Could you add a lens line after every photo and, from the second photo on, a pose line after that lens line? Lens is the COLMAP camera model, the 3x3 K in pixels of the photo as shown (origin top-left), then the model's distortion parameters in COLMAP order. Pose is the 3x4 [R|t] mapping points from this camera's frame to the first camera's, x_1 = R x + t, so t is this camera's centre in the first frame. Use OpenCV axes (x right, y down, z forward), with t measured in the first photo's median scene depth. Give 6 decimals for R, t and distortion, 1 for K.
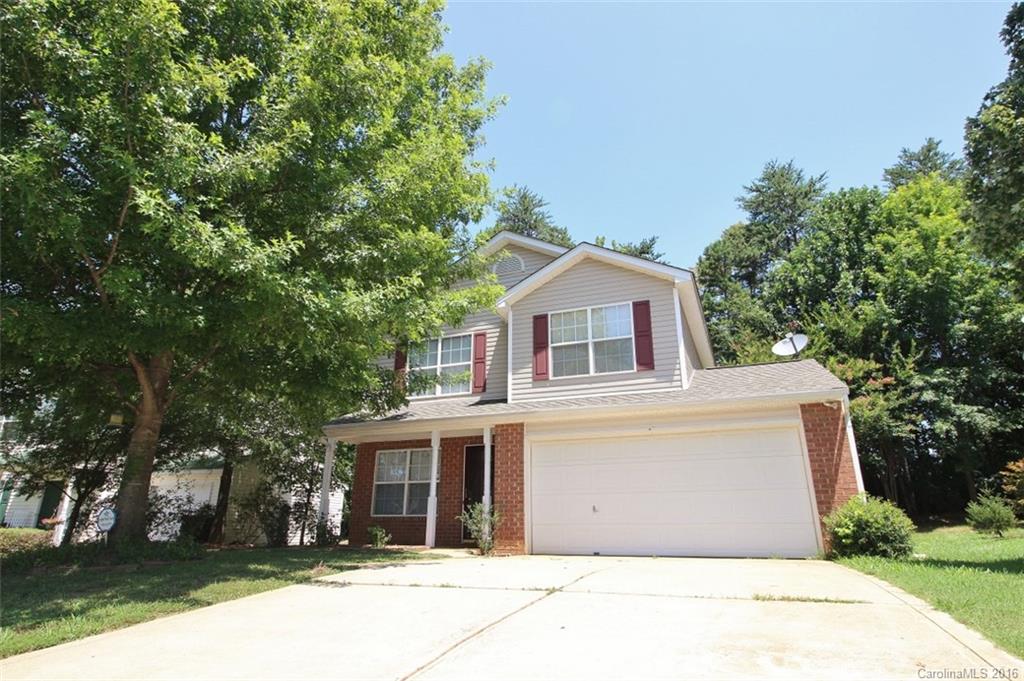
lens RADIAL K [[565.1, 0, 511.7], [0, 565.1, 326.6], [0, 0, 1]] dist [0.002973, -0.011405]
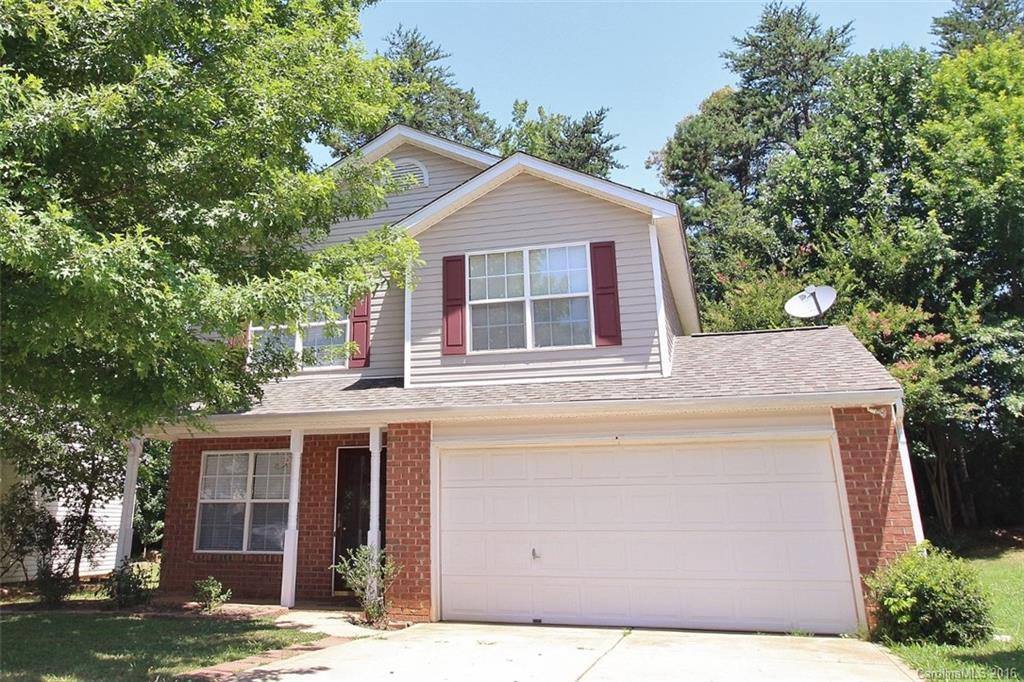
lens RADIAL K [[846.9, 0, 420.6], [0, 846.9, 208.9], [0, 0, 1]] dist [0.004375, -0.010815]
pose [[0.998644, 0.018005, 0.048838, -0.040528], [-0.017587, 0.999805, -0.008976, -0.069354], [-0.048990, 0.008105, 0.998766, -0.014629]]
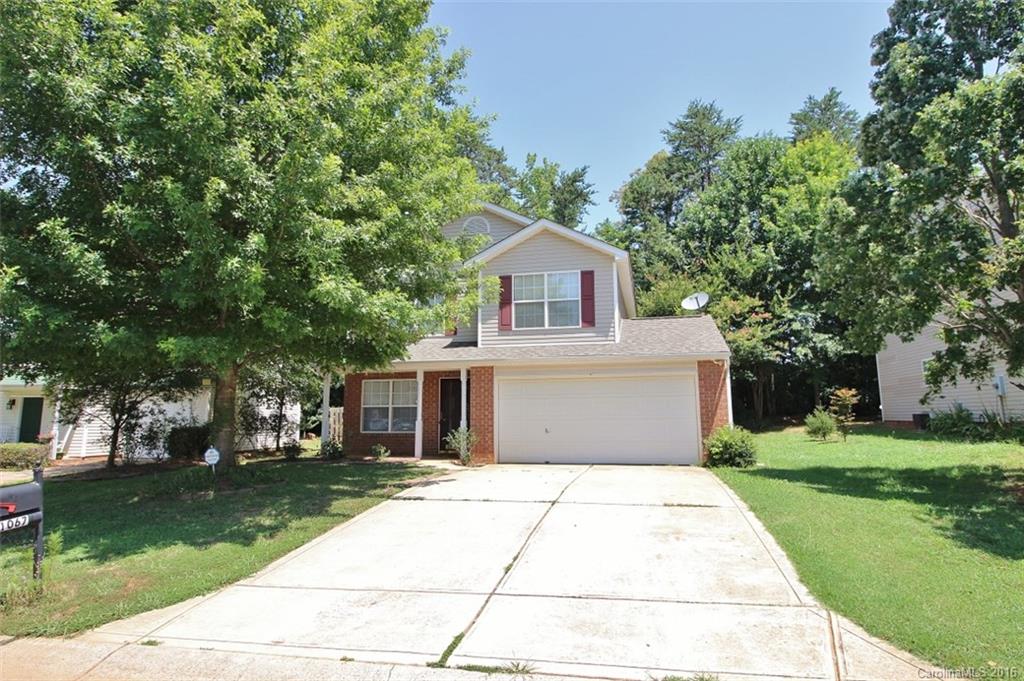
lens RADIAL K [[565.1, 0, 511.7], [0, 565.1, 326.6], [0, 0, 1]] dist [0.002973, -0.011405]
pose [[0.988366, 0.014778, 0.151372, -0.122321], [-0.043126, 0.981650, 0.185753, -0.143885], [-0.145849, -0.190120, 0.970867, -0.214615]]
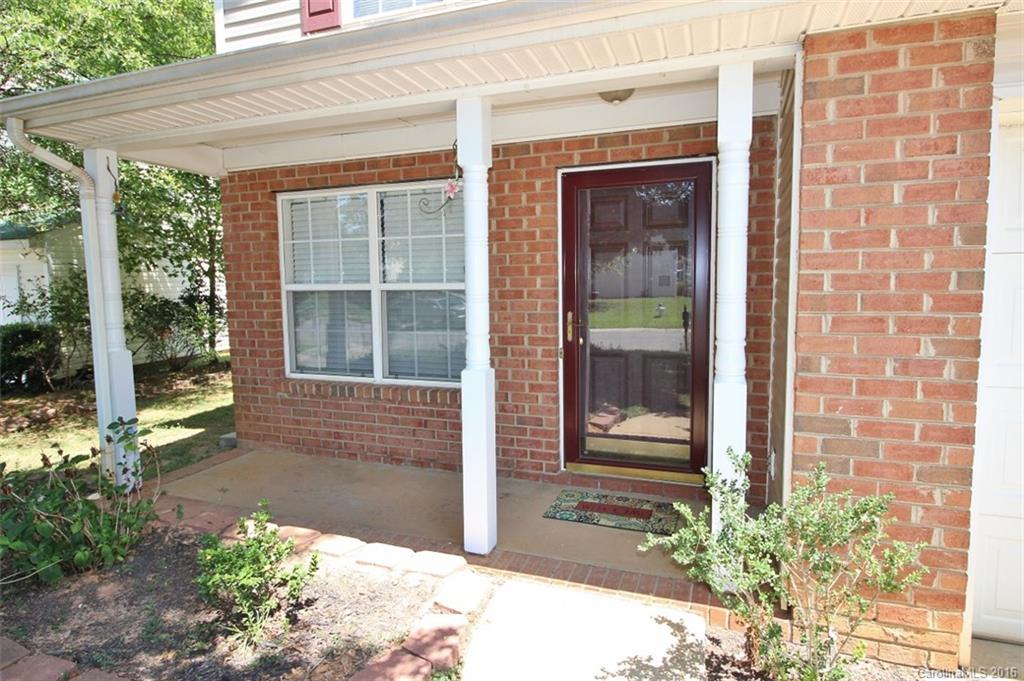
lens RADIAL K [[565.1, 0, 511.7], [0, 565.1, 326.6], [0, 0, 1]] dist [0.002973, -0.011405]
pose [[0.999377, -0.020571, 0.028685, -0.123900], [0.006618, 0.907419, 0.420175, 0.168132], [-0.034673, -0.419724, 0.906990, 0.734396]]
